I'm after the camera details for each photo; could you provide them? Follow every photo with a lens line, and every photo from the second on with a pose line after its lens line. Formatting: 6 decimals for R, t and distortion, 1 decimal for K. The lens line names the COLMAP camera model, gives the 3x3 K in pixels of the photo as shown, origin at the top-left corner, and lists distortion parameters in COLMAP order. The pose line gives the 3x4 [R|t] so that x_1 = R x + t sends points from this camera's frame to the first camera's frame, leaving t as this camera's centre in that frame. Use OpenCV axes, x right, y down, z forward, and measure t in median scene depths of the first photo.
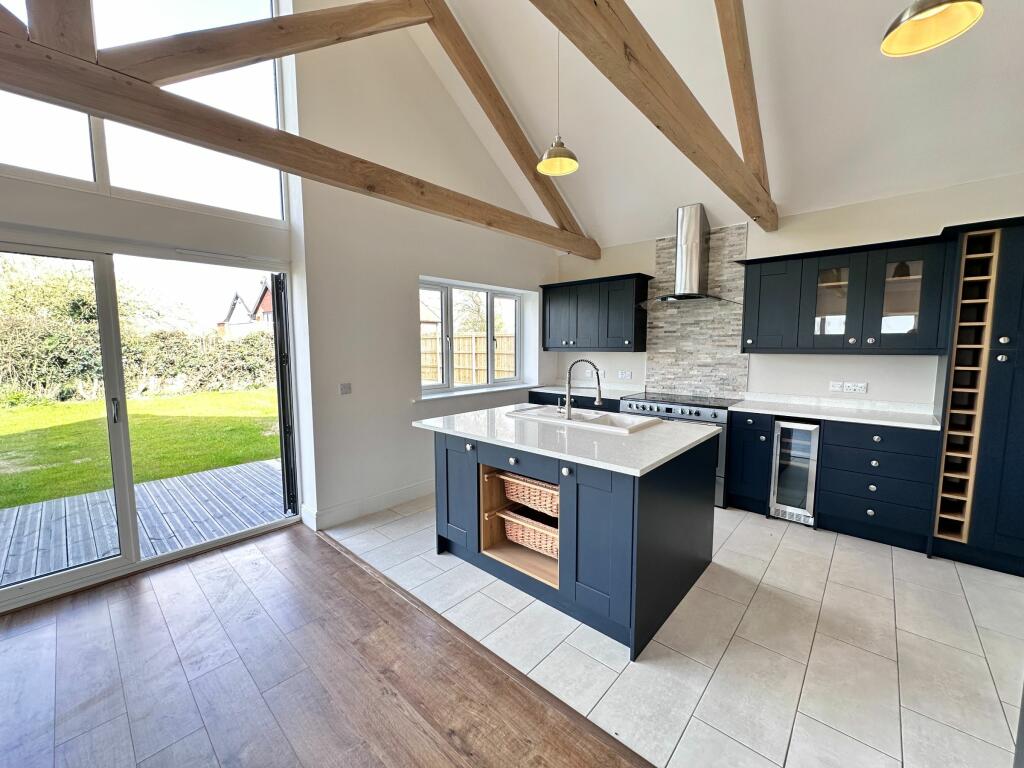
lens RADIAL K [[410.3, 0, 512.0], [0, 410.3, 384.0], [0, 0, 1]] dist [-0.001353, 0.000452]
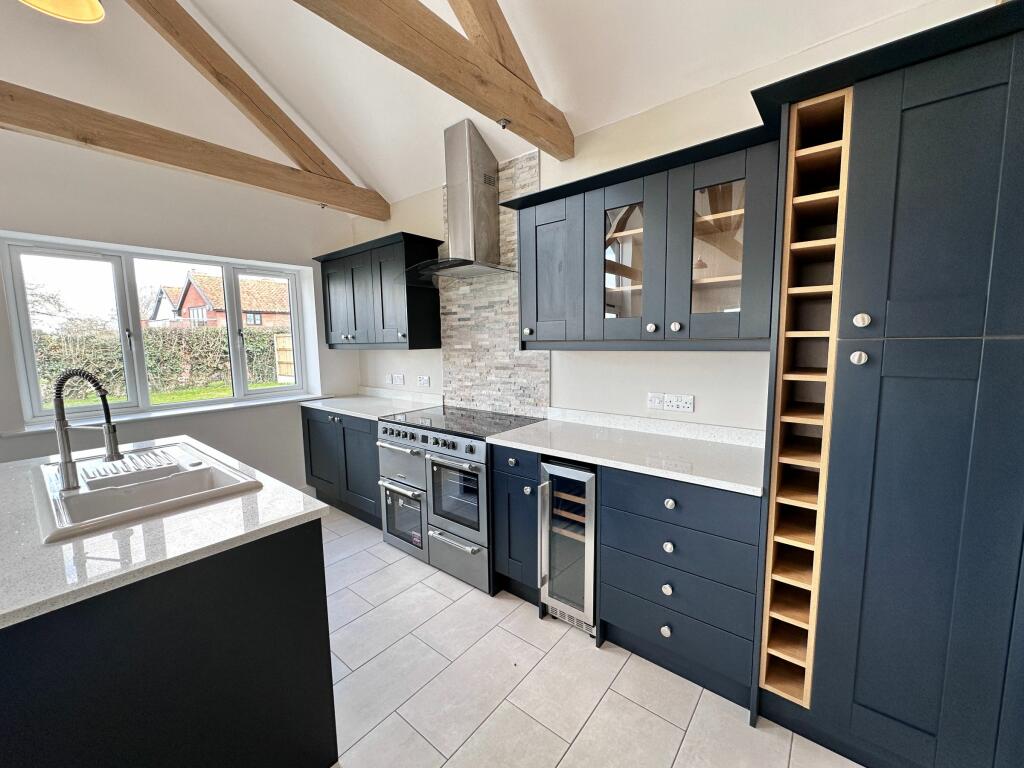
lens RADIAL K [[410.3, 0, 512.0], [0, 410.3, 384.0], [0, 0, 1]] dist [-0.001353, 0.000452]
pose [[0.998550, -0.019763, 0.050080, 0.458820], [0.019093, 0.999722, 0.013819, -0.027803], [-0.050339, -0.012843, 0.998650, 0.322609]]
